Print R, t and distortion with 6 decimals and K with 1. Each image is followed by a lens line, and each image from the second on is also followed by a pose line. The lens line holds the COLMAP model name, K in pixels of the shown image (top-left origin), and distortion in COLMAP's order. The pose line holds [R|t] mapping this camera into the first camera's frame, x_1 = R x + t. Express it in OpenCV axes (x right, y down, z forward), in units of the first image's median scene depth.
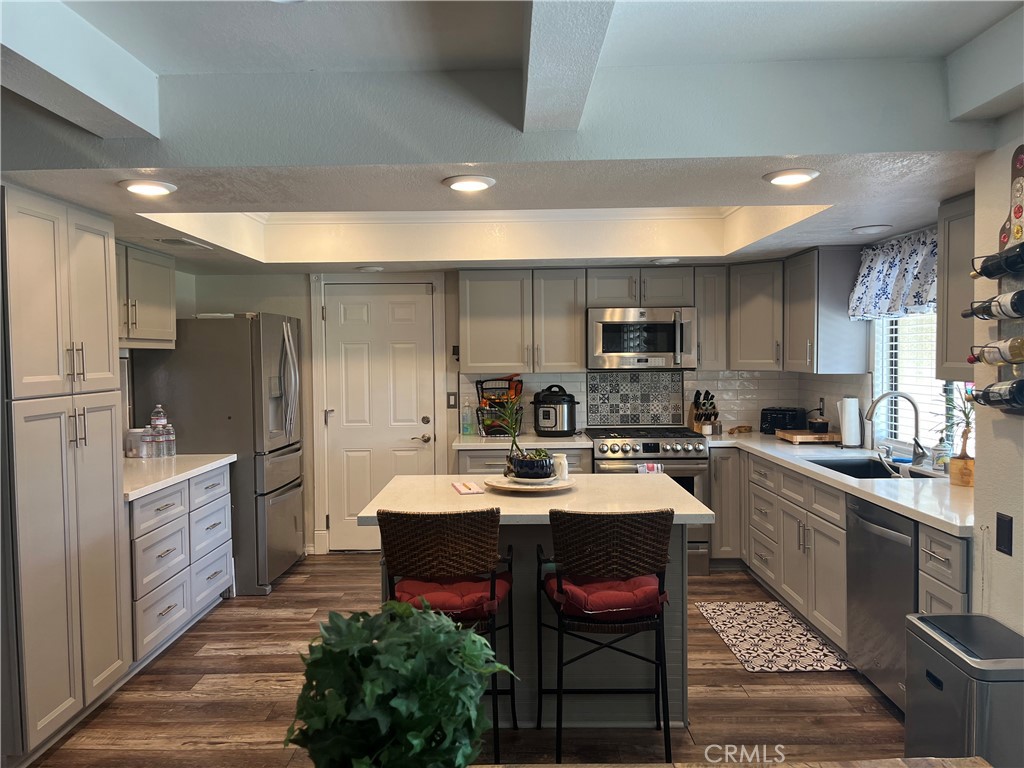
lens RADIAL K [[783.5, 0, 509.3], [0, 783.5, 381.3], [0, 0, 1]] dist [0.063374, -0.055497]
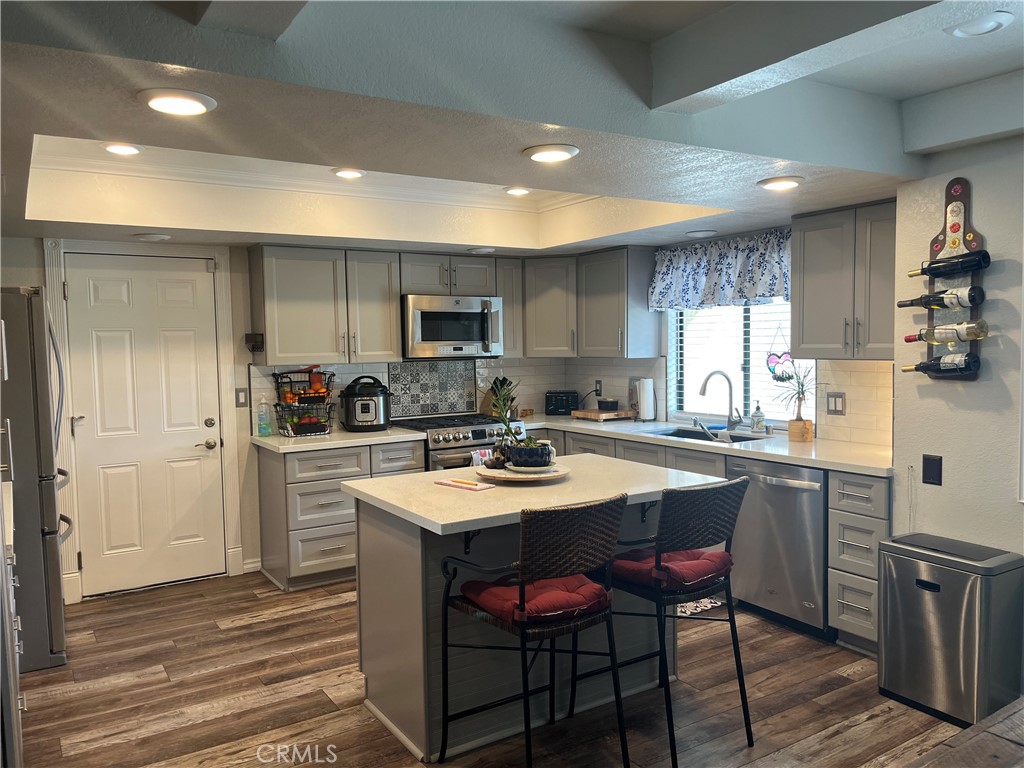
lens RADIAL K [[783.5, 0, 516.3], [0, 783.5, 390.6], [0, 0, 1]] dist [0.063374, -0.055497]
pose [[0.839486, -0.038781, 0.541996, -0.323684], [0.027958, 0.999211, 0.028192, 0.000885], [-0.542662, -0.008514, 0.839908, 0.124893]]
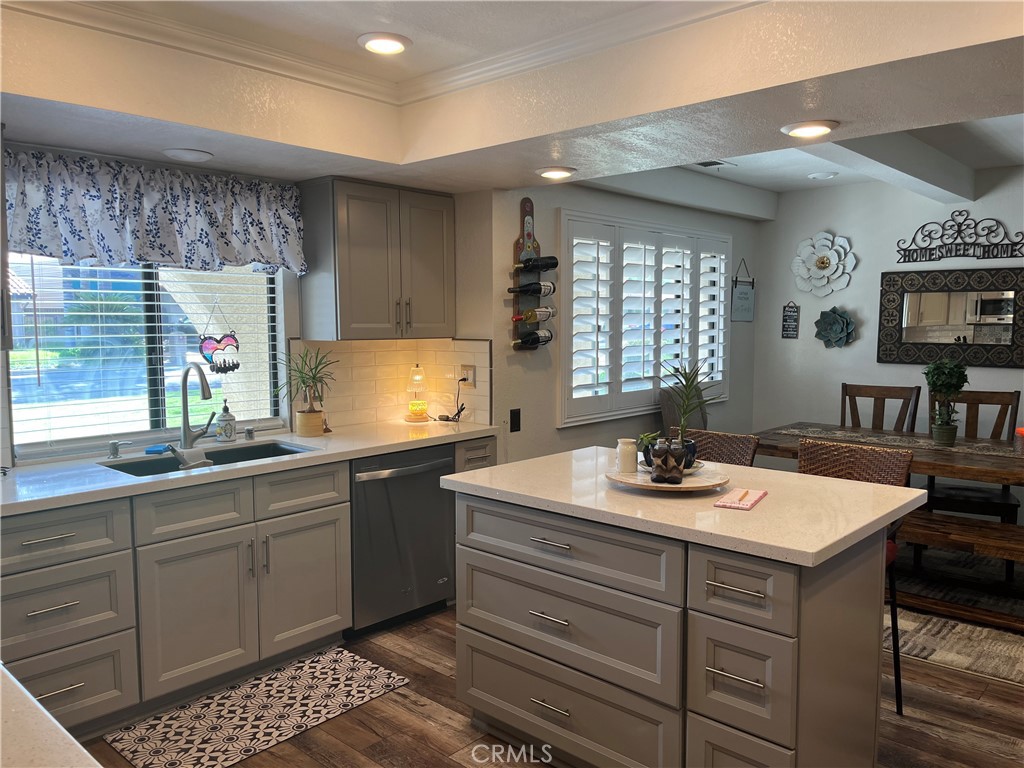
lens RADIAL K [[783.5, 0, 509.7], [0, 783.5, 385.7], [0, 0, 1]] dist [0.063374, -0.055497]
pose [[-0.739615, -0.046503, 0.671422, -0.240871], [0.033666, 0.993805, 0.105917, -0.030154], [-0.672188, 0.100942, -0.733467, 1.071198]]
